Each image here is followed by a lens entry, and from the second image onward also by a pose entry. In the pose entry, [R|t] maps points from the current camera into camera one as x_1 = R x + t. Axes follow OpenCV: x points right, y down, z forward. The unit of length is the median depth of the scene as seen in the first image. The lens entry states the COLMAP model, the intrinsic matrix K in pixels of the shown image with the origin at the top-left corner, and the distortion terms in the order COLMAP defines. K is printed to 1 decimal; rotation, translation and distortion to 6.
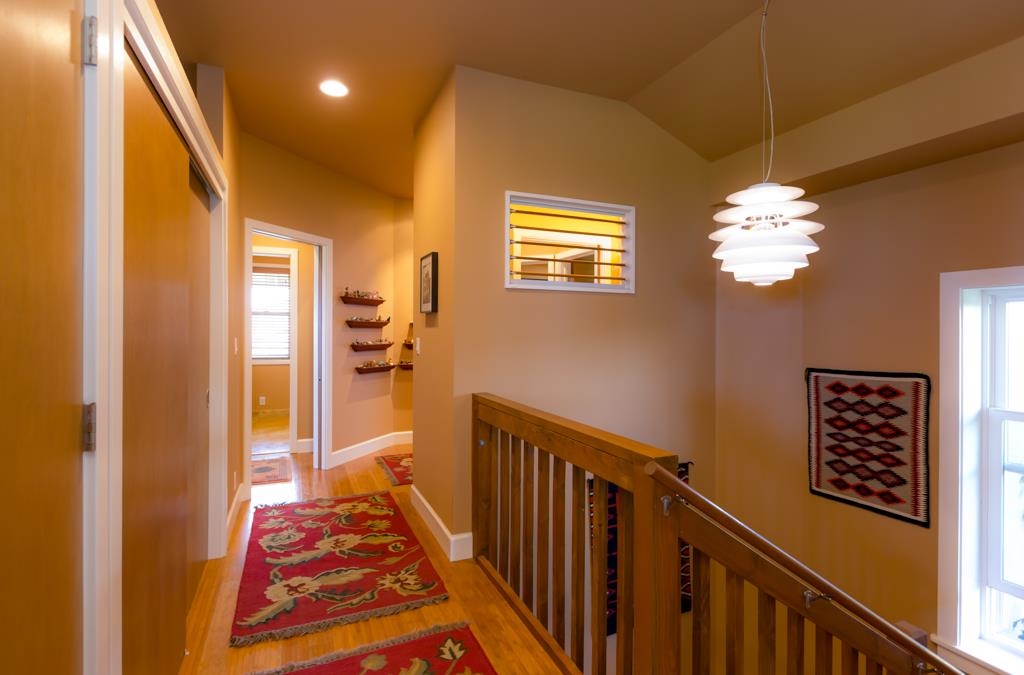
lens RADIAL K [[481.8, 0, 512.4], [0, 481.8, 333.7], [0, 0, 1]] dist [-0.005965, -0.001266]
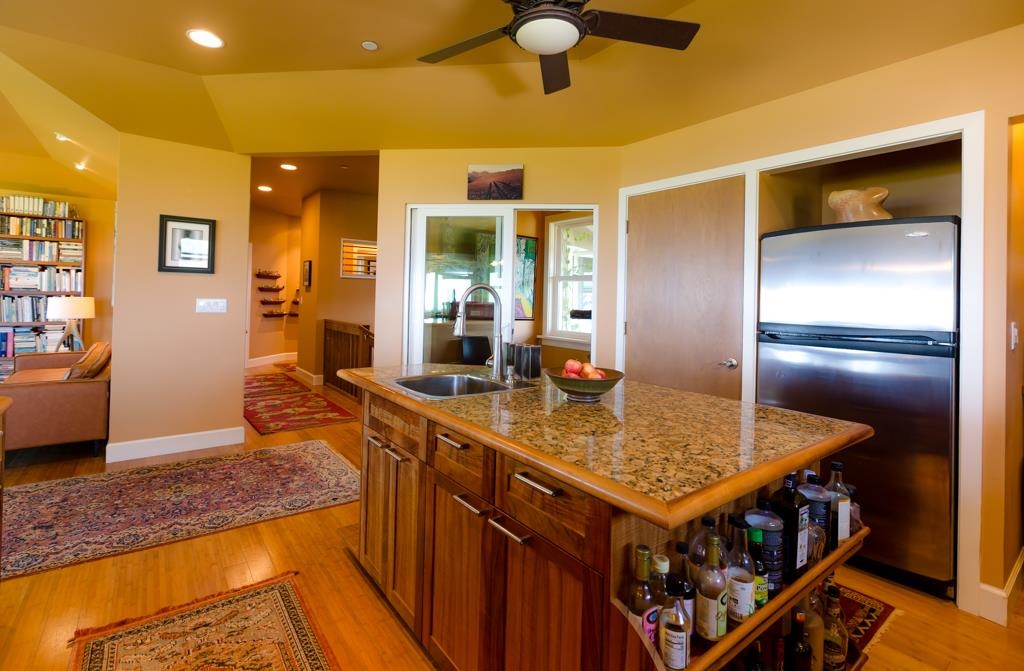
lens RADIAL K [[481.8, 0, 540.1], [0, 481.8, 295.8], [0, 0, 1]] dist [-0.005965, -0.001266]
pose [[0.964833, 0.019737, 0.262121, 0.186222], [-0.017369, 0.999785, -0.011348, 0.005933], [-0.262288, 0.006397, 0.964968, -0.938161]]
